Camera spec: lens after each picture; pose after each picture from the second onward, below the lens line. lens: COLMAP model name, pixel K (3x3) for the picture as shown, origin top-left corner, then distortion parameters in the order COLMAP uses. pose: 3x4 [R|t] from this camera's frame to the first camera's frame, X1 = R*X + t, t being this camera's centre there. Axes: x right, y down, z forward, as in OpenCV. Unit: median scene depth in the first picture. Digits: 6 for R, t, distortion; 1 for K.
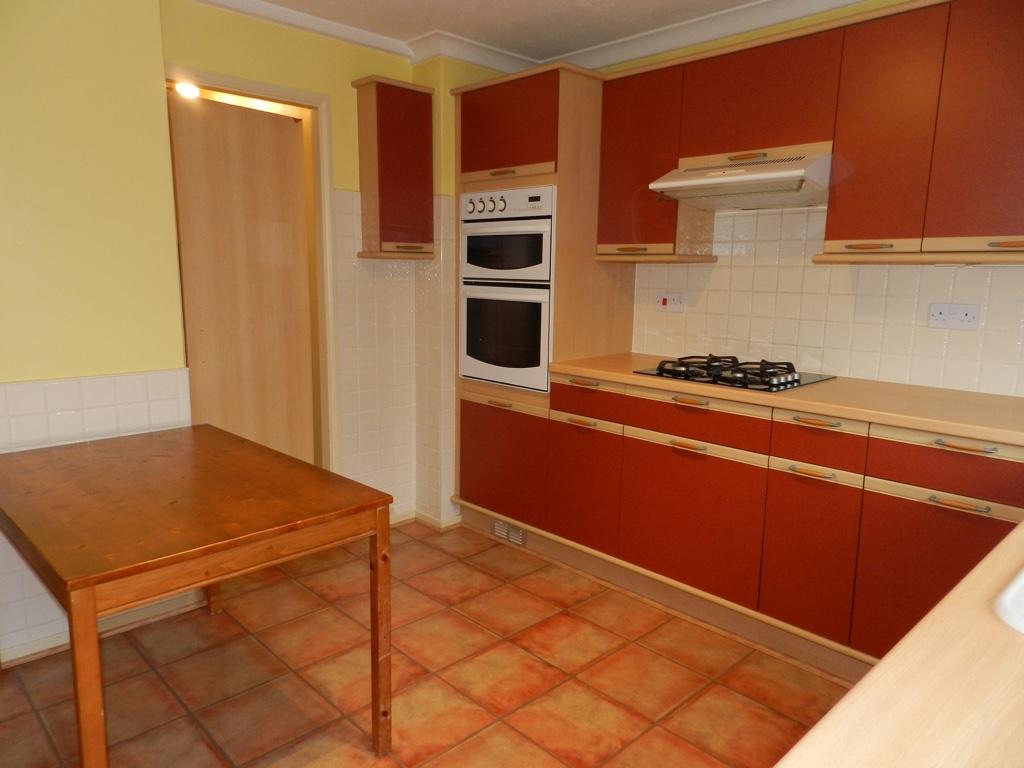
lens RADIAL K [[700.3, 0, 507.3], [0, 700.3, 385.5], [0, 0, 1]] dist [0.037951, -0.003365]
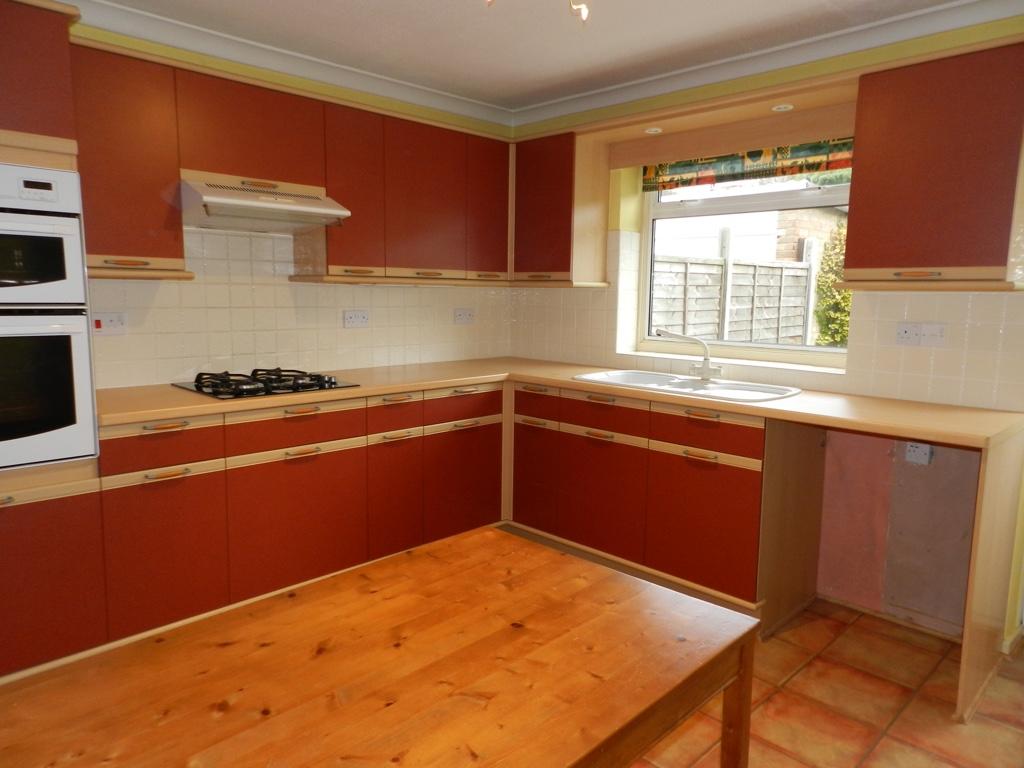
lens RADIAL K [[700.3, 0, 507.3], [0, 700.3, 385.5], [0, 0, 1]] dist [0.037951, -0.003365]
pose [[-0.018104, -0.153141, 0.988039, -0.717628], [0.149088, 0.976739, 0.154121, -0.119825], [-0.988658, 0.150095, 0.005148, 0.602107]]
